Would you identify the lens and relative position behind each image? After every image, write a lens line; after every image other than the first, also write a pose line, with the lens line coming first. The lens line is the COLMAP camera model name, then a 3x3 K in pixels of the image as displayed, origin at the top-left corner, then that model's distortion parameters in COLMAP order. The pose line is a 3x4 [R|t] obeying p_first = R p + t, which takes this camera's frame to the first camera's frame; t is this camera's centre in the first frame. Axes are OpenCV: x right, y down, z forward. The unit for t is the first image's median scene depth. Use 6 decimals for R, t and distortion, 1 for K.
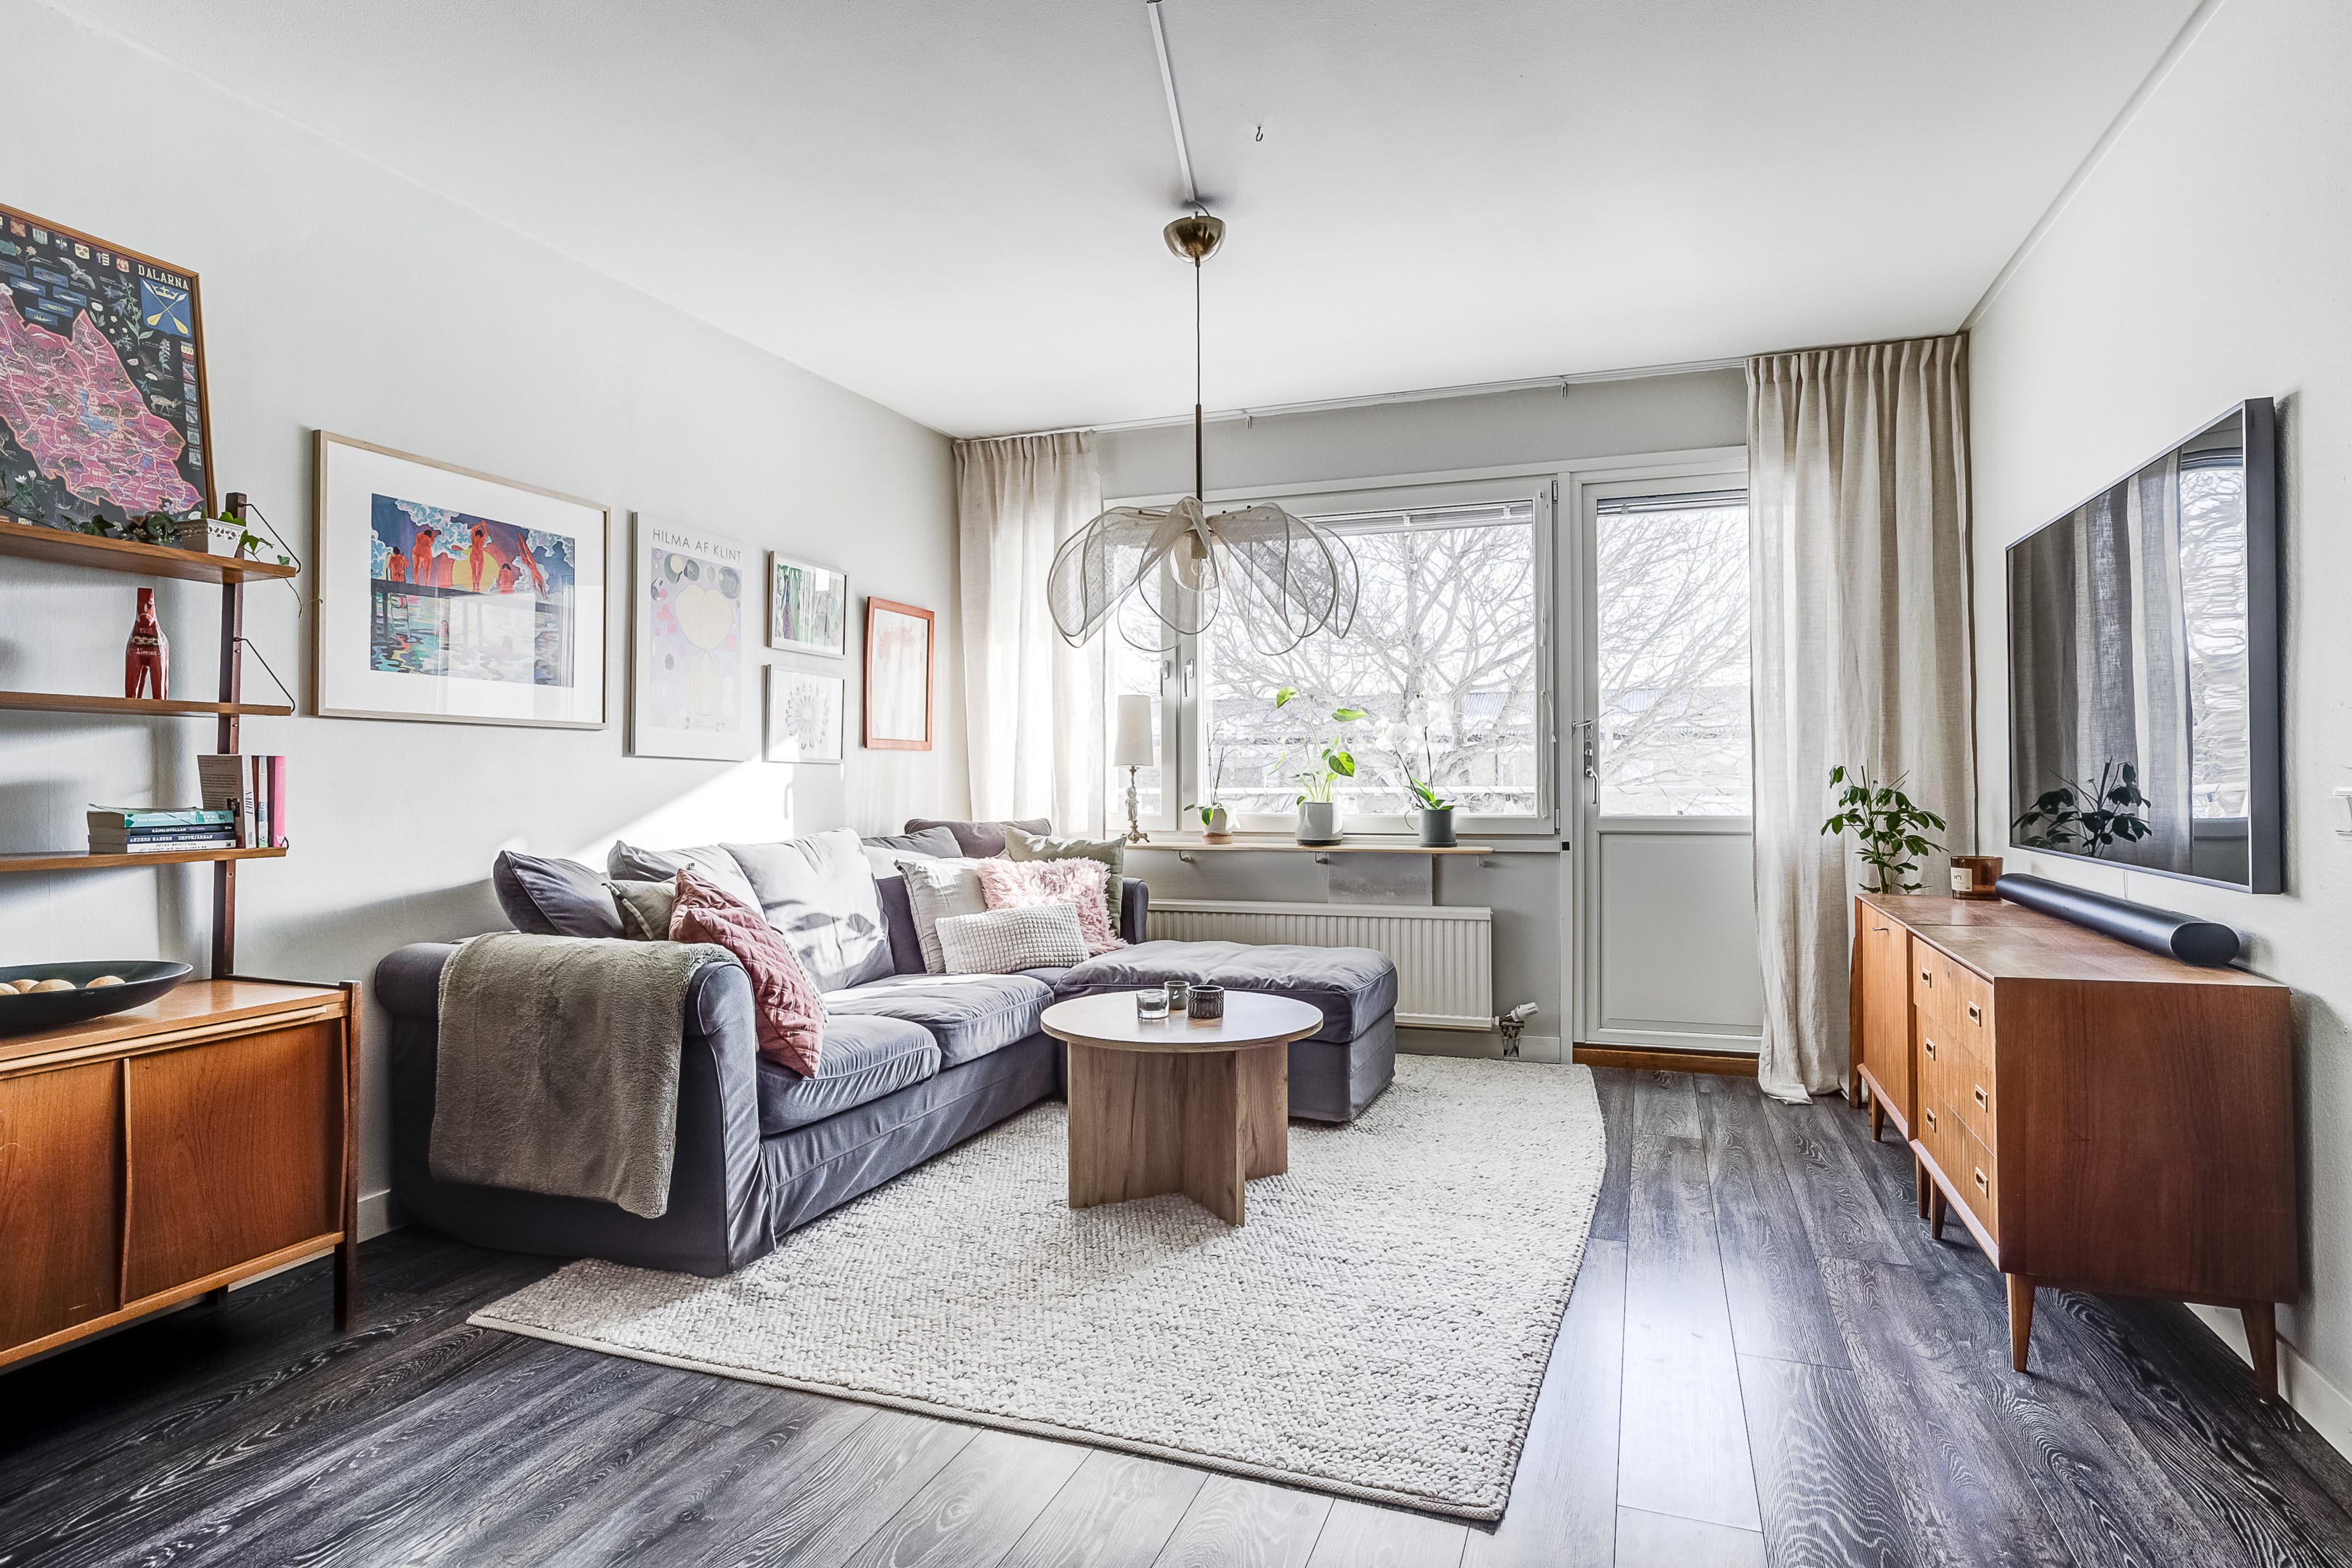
lens RADIAL K [[1257.6, 0, 1182.8], [0, 1257.6, 771.9], [0, 0, 1]] dist [-0.006881, 0.013173]
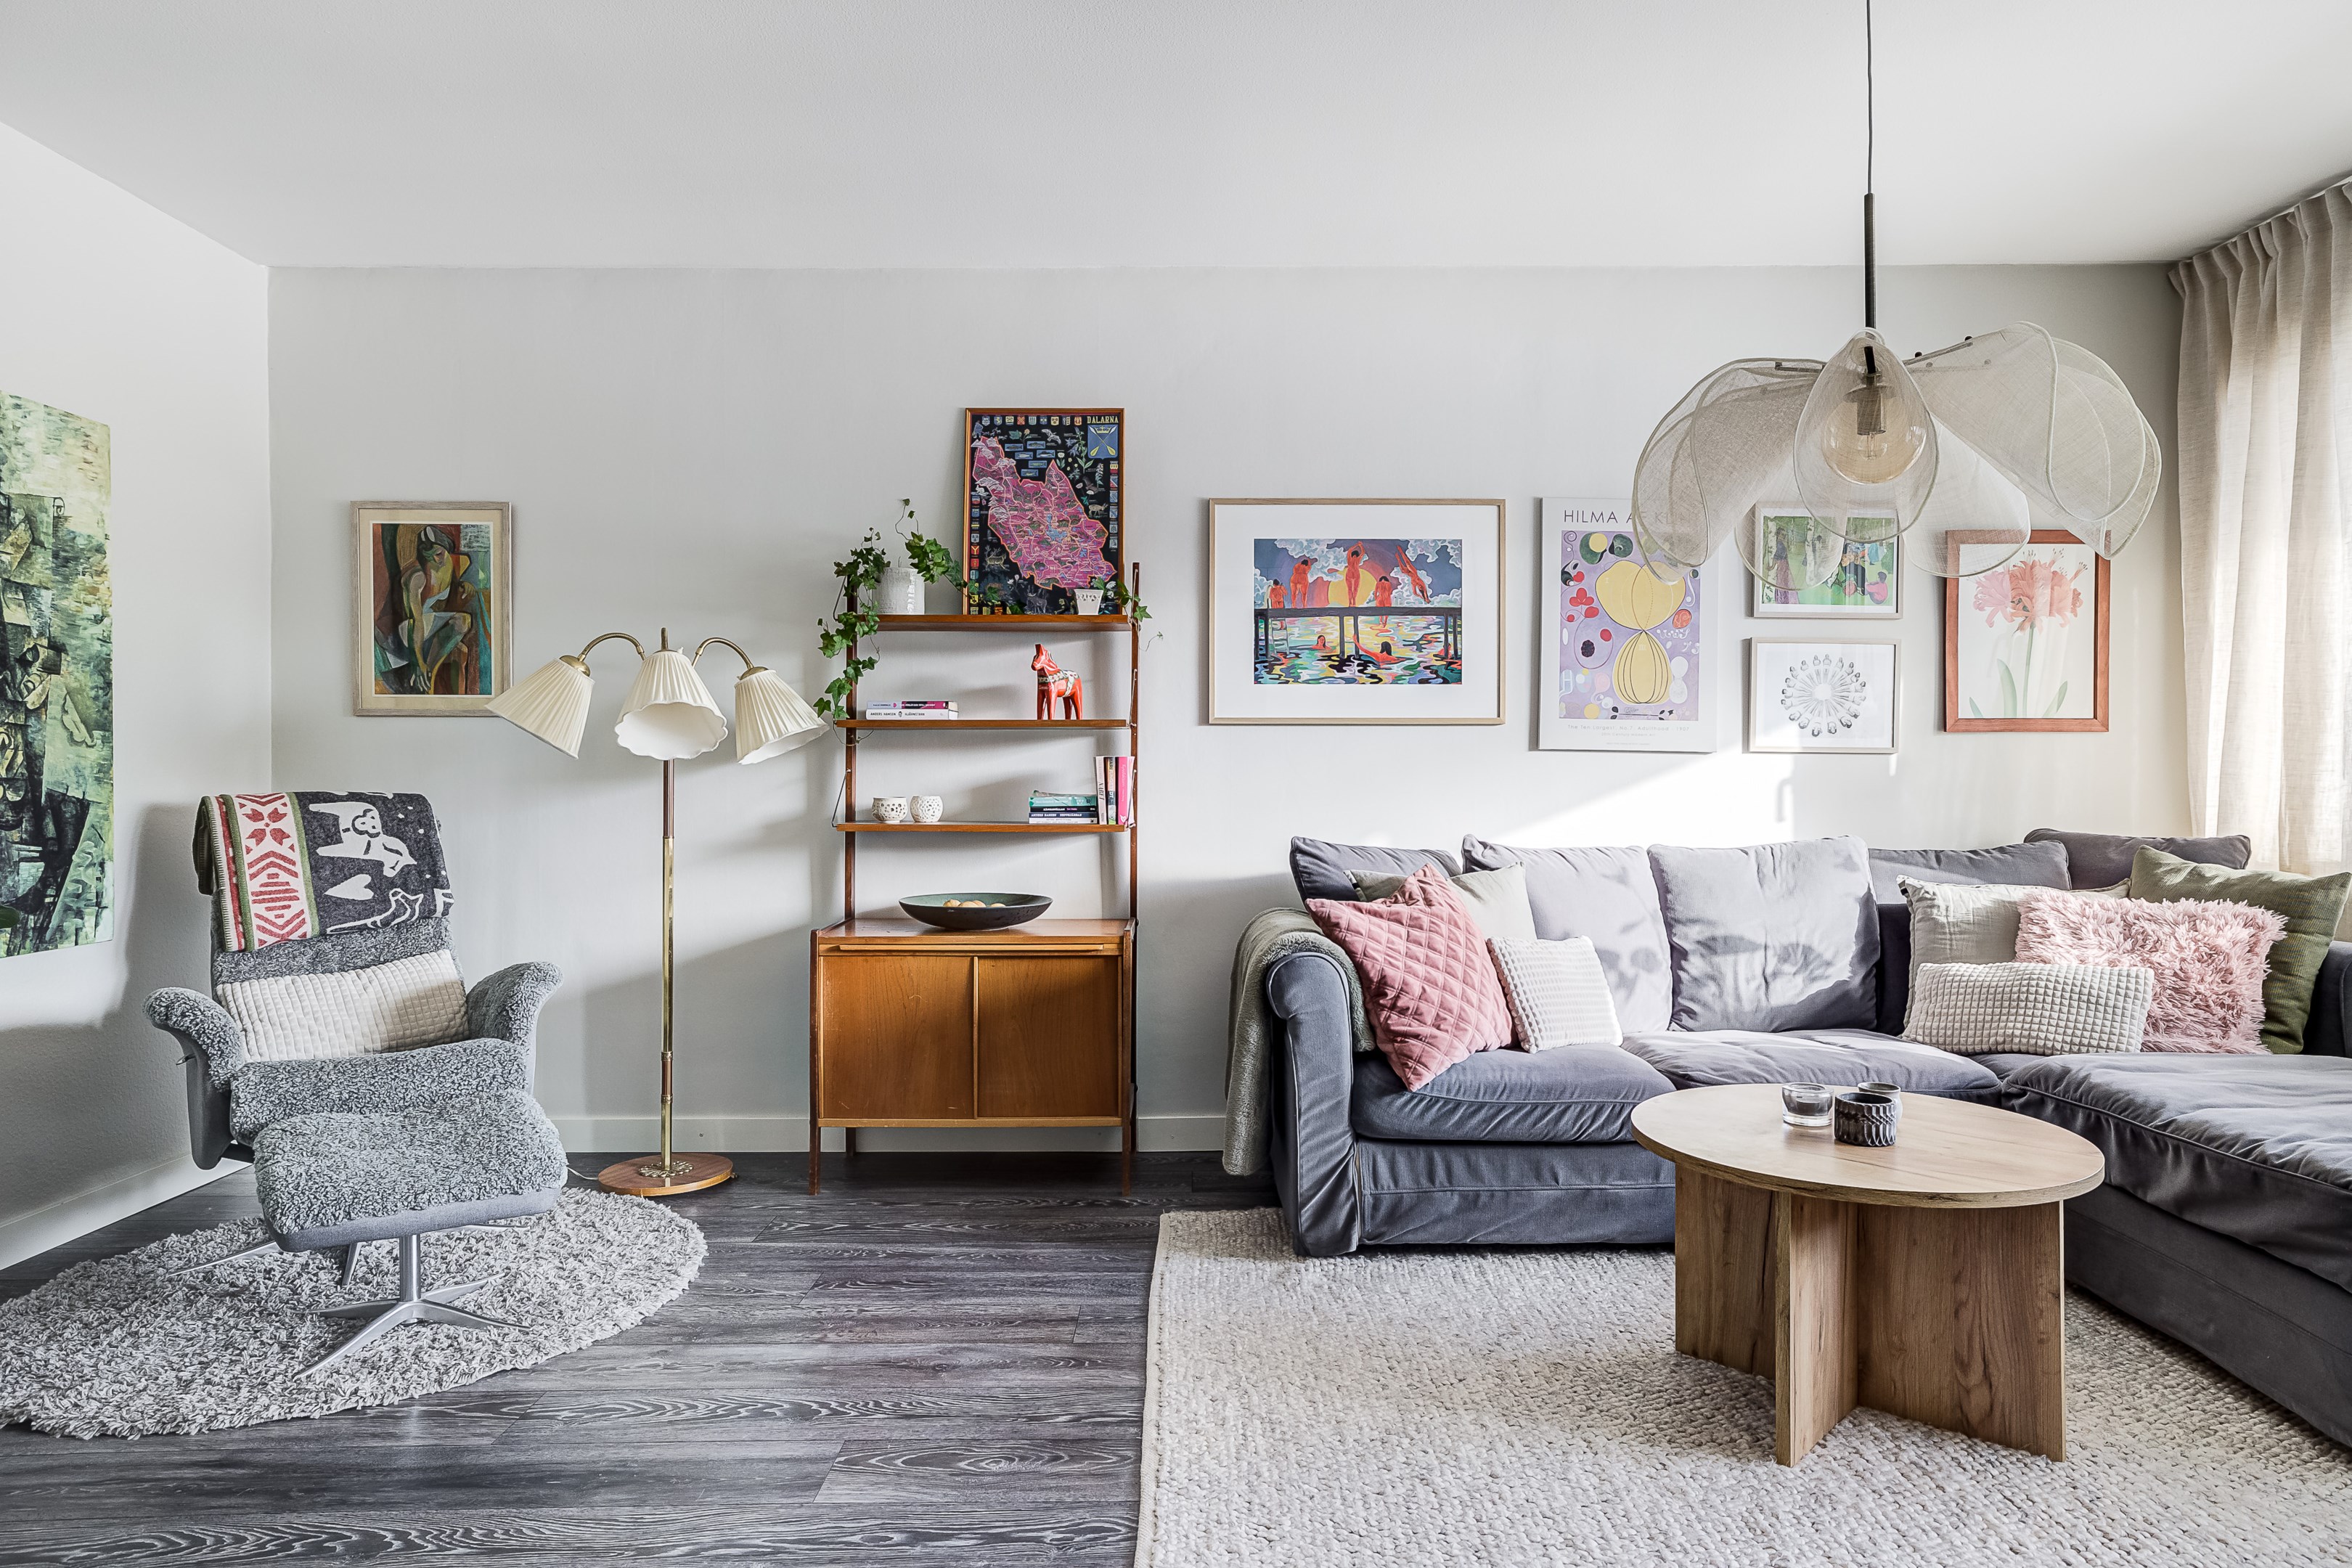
lens RADIAL K [[1406.9, 0, 1187.1], [0, 1406.9, 774.2], [0, 0, 1]] dist [-0.020161, 0.022734]
pose [[0.357696, -0.000421, -0.933838, 0.697884], [0.006004, 0.999980, 0.001849, 0.003690], [0.933819, -0.006268, 0.357692, 0.520310]]
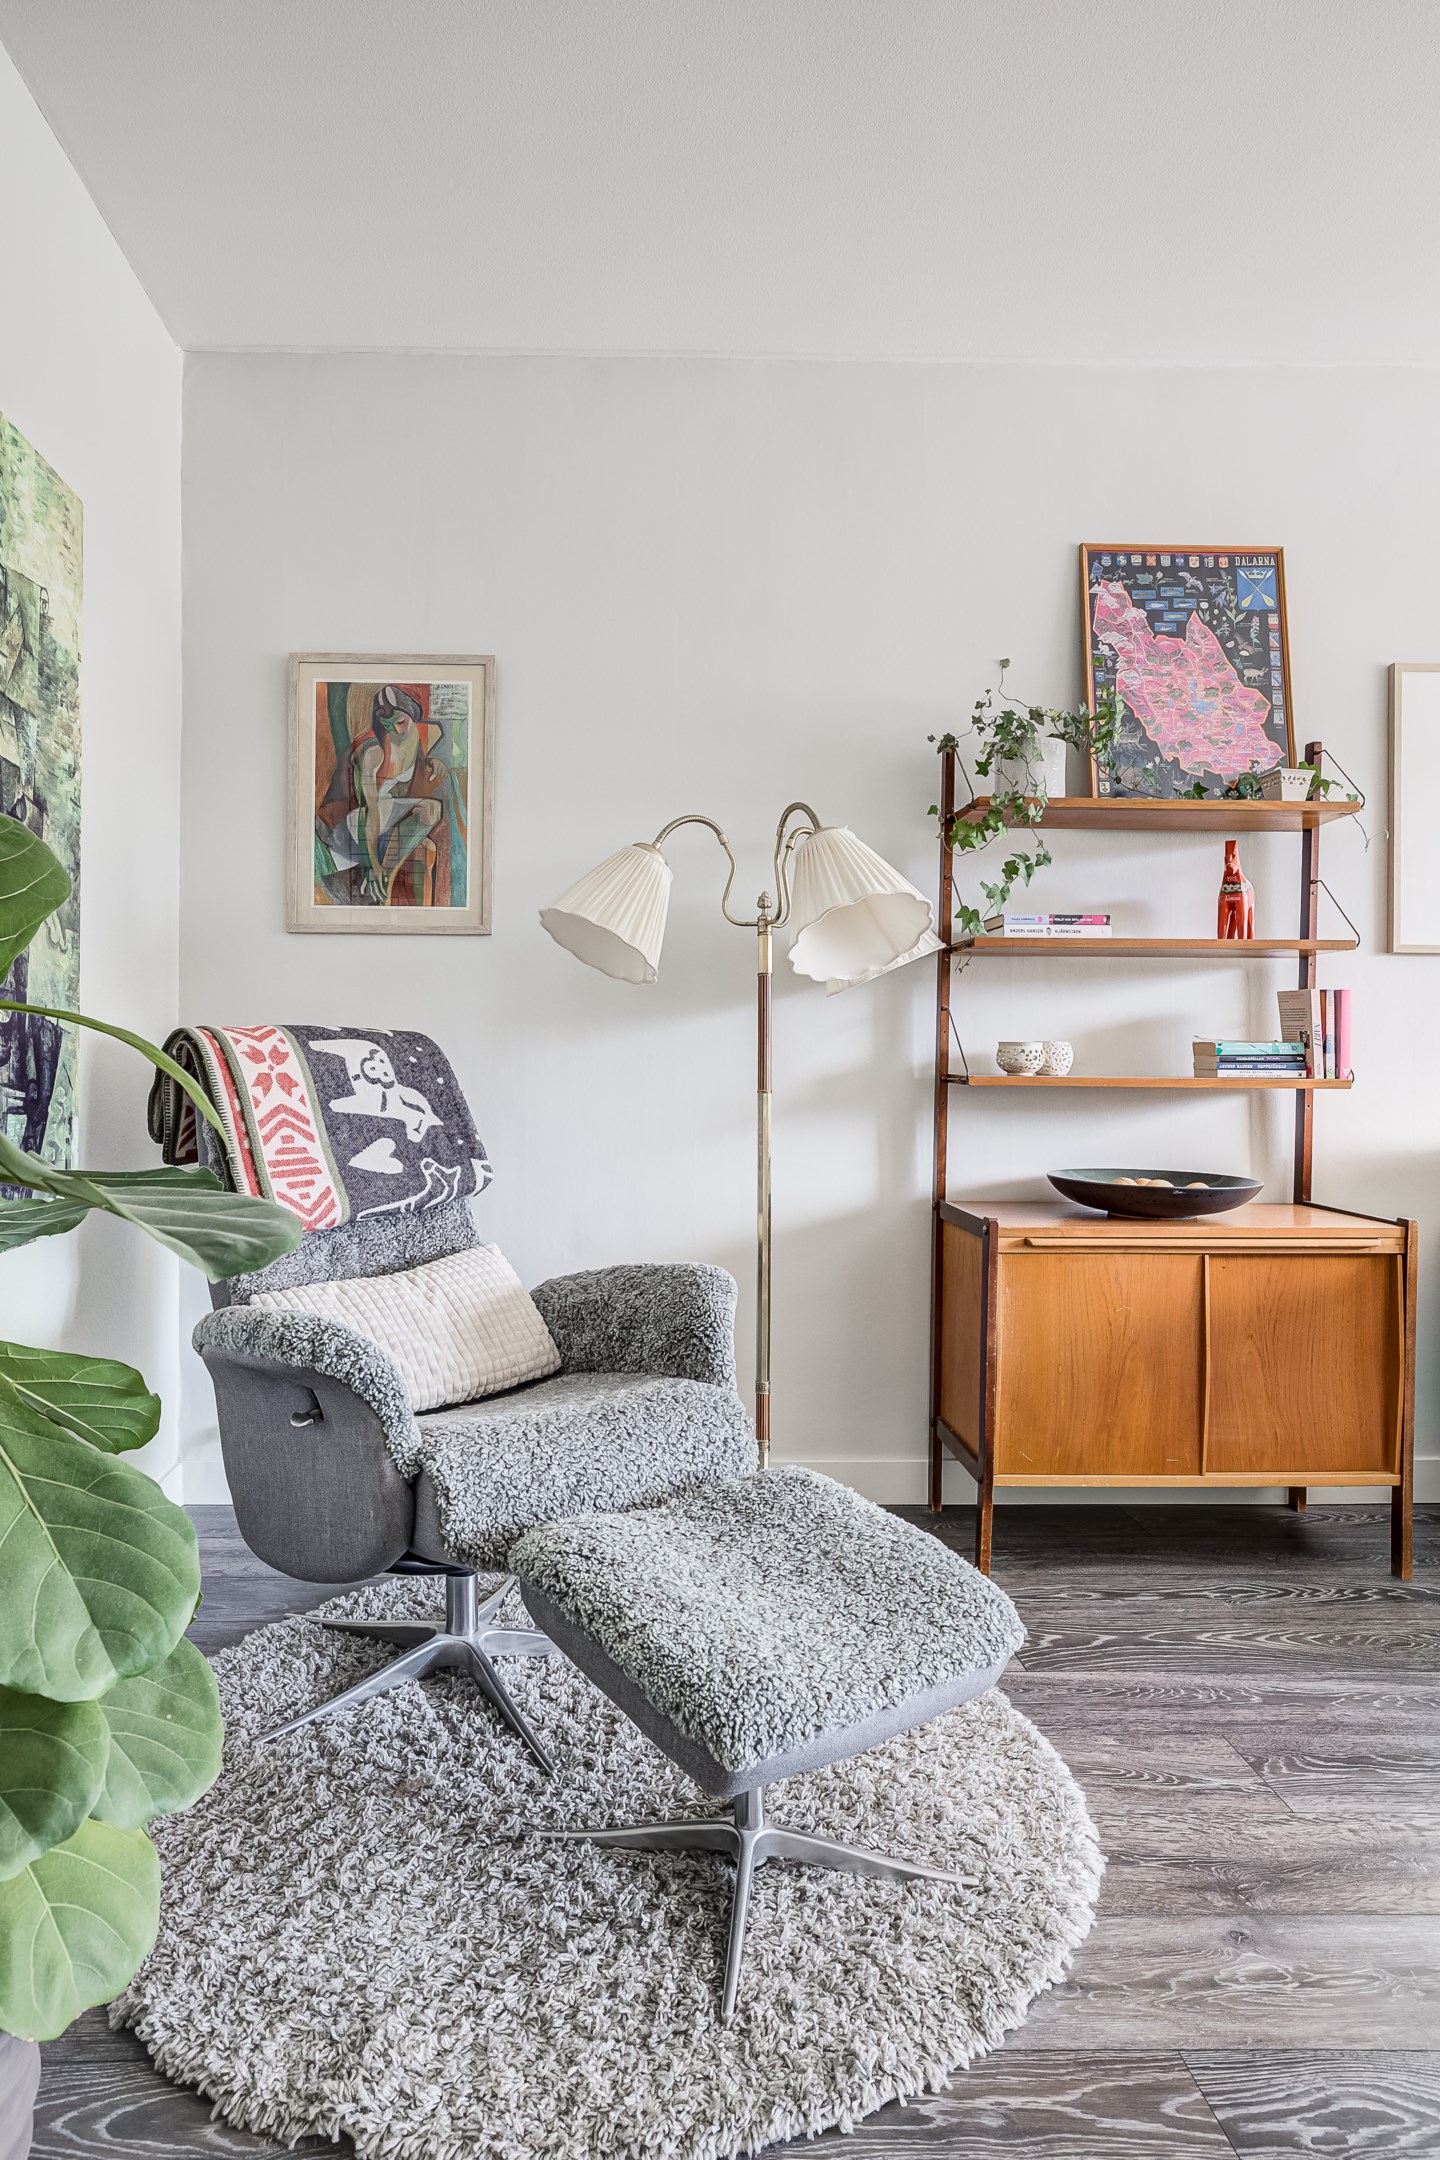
lens RADIAL K [[1305.1, 0, 624.8], [0, 1305.1, 1048.3], [0, 0, 1]] dist [-0.015305, 0.007583]
pose [[0.362245, -0.004962, -0.932070, 0.048653], [-0.001268, 0.999982, -0.005816, 0.041106], [0.932082, 0.003289, 0.362232, 0.076175]]
